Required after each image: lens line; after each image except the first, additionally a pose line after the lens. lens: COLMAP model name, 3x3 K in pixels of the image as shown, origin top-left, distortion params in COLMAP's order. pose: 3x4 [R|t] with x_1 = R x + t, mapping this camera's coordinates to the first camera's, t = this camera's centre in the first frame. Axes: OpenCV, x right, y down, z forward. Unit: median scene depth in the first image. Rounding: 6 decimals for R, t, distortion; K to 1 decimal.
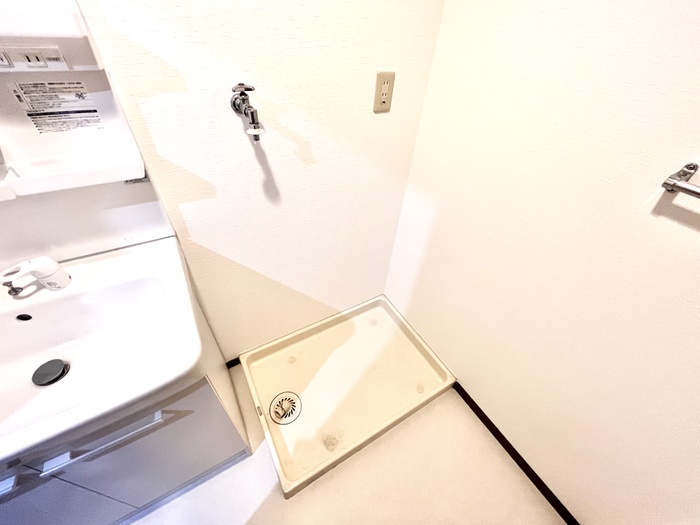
lens RADIAL K [[284.2, 0, 349.2], [0, 284.2, 263.5], [0, 0, 1]] dist [0.000671, -0.000247]
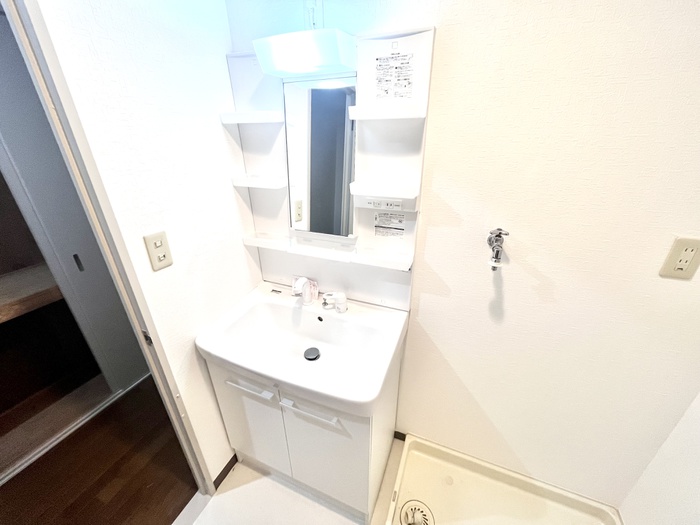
lens RADIAL K [[284.2, 0, 349.2], [0, 284.2, 263.5], [0, 0, 1]] dist [0.000671, -0.000247]
pose [[0.599223, 0.264929, -0.755476, 0.207483], [-0.497777, 0.862368, -0.092410, -0.034467], [0.627016, 0.431433, 0.648627, -0.181480]]
